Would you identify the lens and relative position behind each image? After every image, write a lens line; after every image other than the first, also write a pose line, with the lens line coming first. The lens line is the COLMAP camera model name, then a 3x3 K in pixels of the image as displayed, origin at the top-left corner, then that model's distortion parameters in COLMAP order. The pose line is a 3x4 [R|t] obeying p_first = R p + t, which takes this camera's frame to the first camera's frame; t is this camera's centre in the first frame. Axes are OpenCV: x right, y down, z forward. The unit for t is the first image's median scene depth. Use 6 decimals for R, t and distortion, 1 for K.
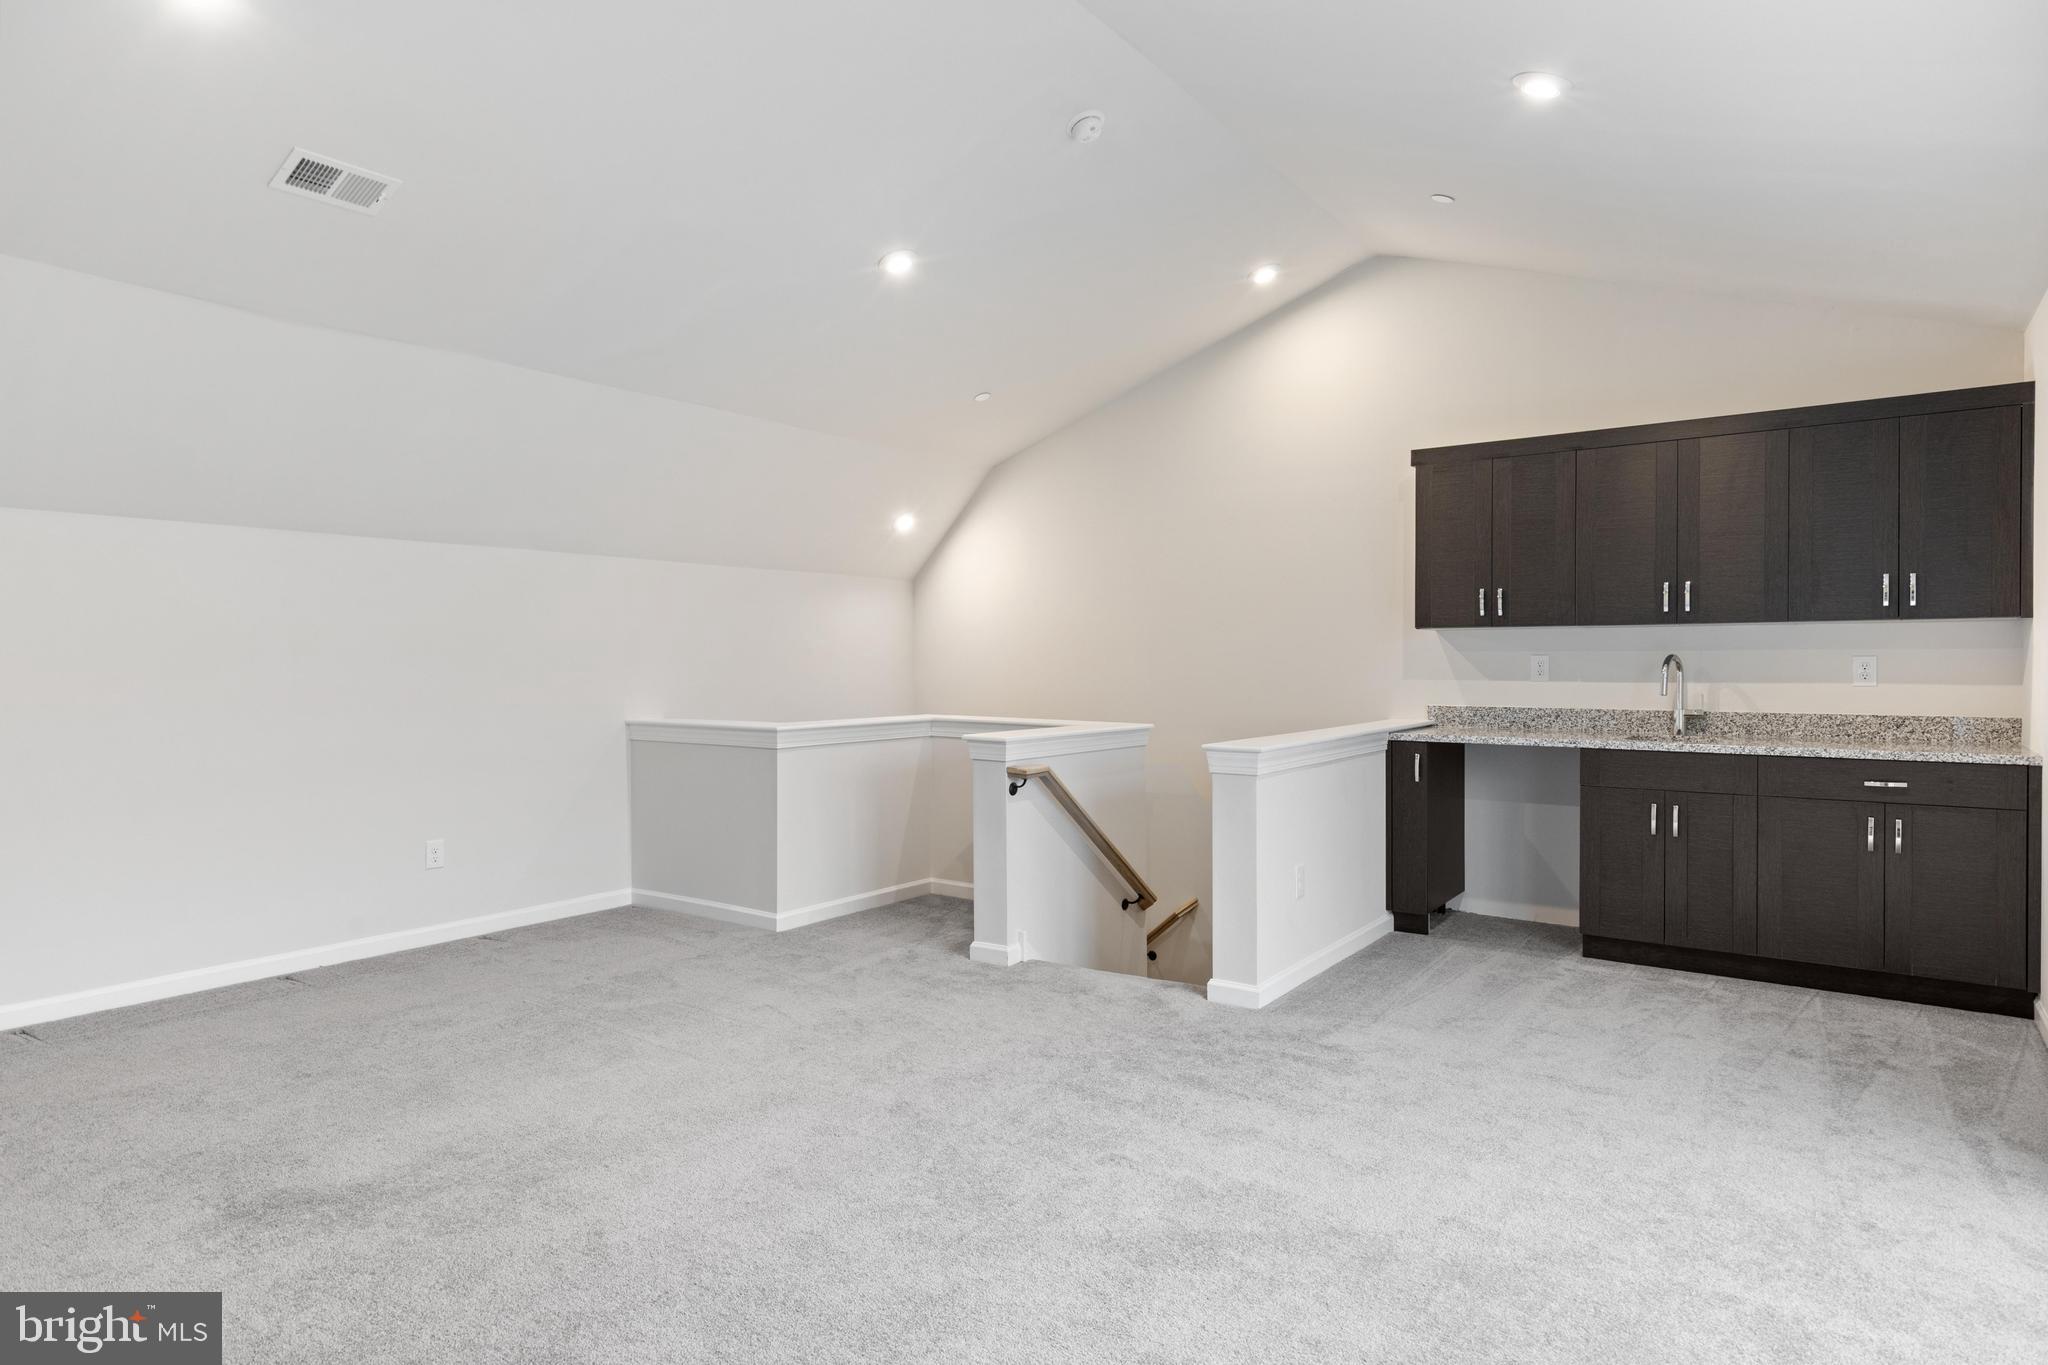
lens RADIAL K [[1184.0, 0, 1019.9], [0, 1184.0, 675.1], [0, 0, 1]] dist [-0.000269, 0.000178]
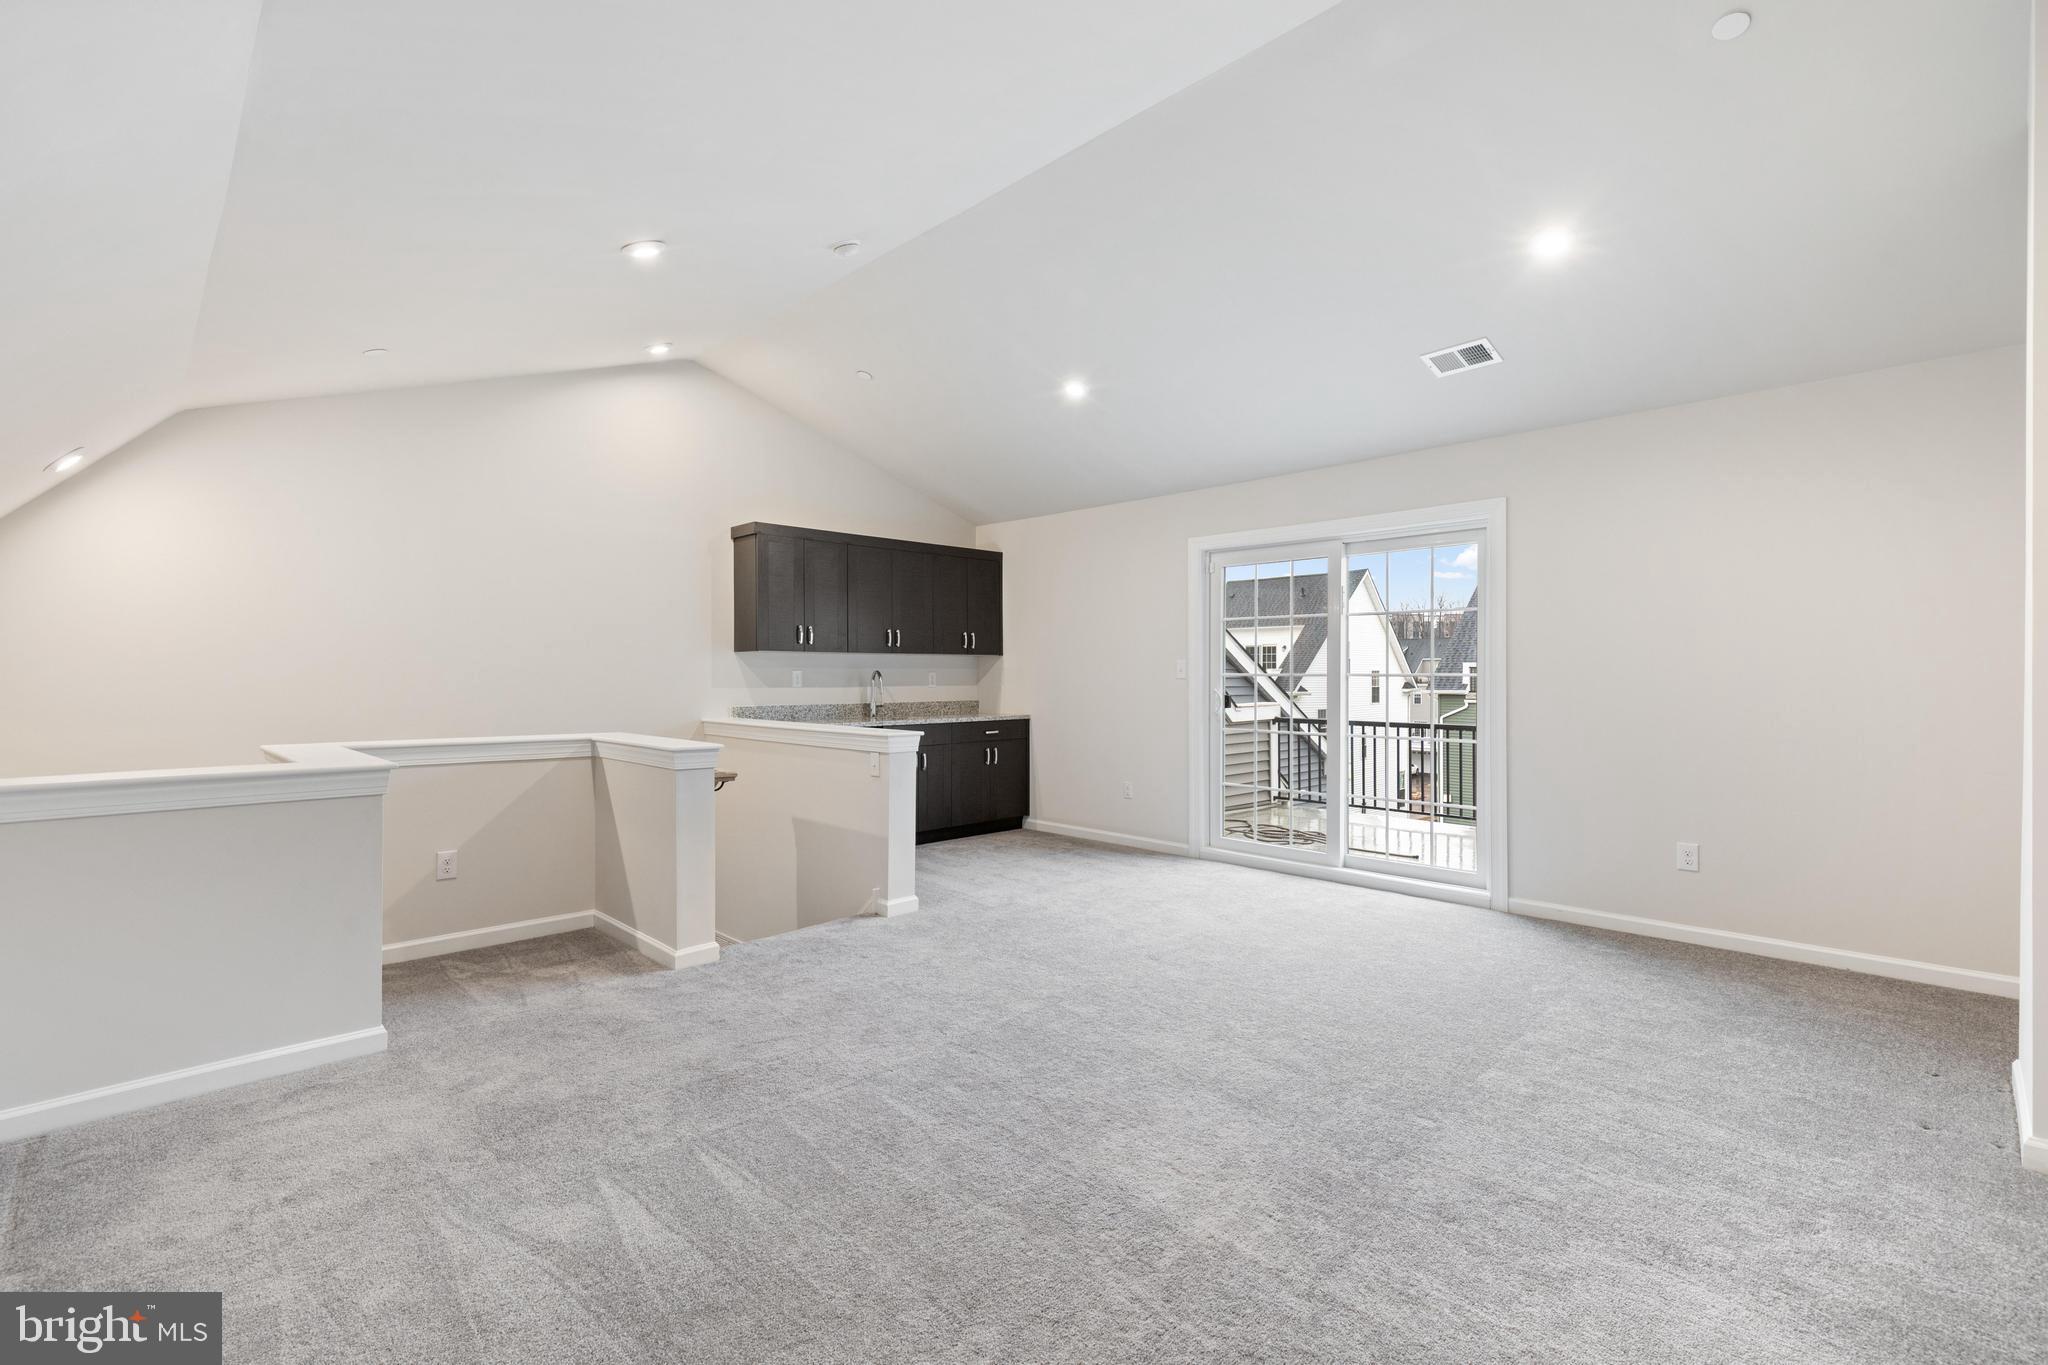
lens RADIAL K [[923.4, 0, 1031.3], [0, 923.4, 679.8], [0, 0, 1]] dist [0.006994, -0.001013]
pose [[0.174269, -0.004789, 0.984686, -0.742108], [0.013162, 0.999910, 0.002534, -0.004481], [-0.984610, 0.012519, 0.174316, 0.533570]]
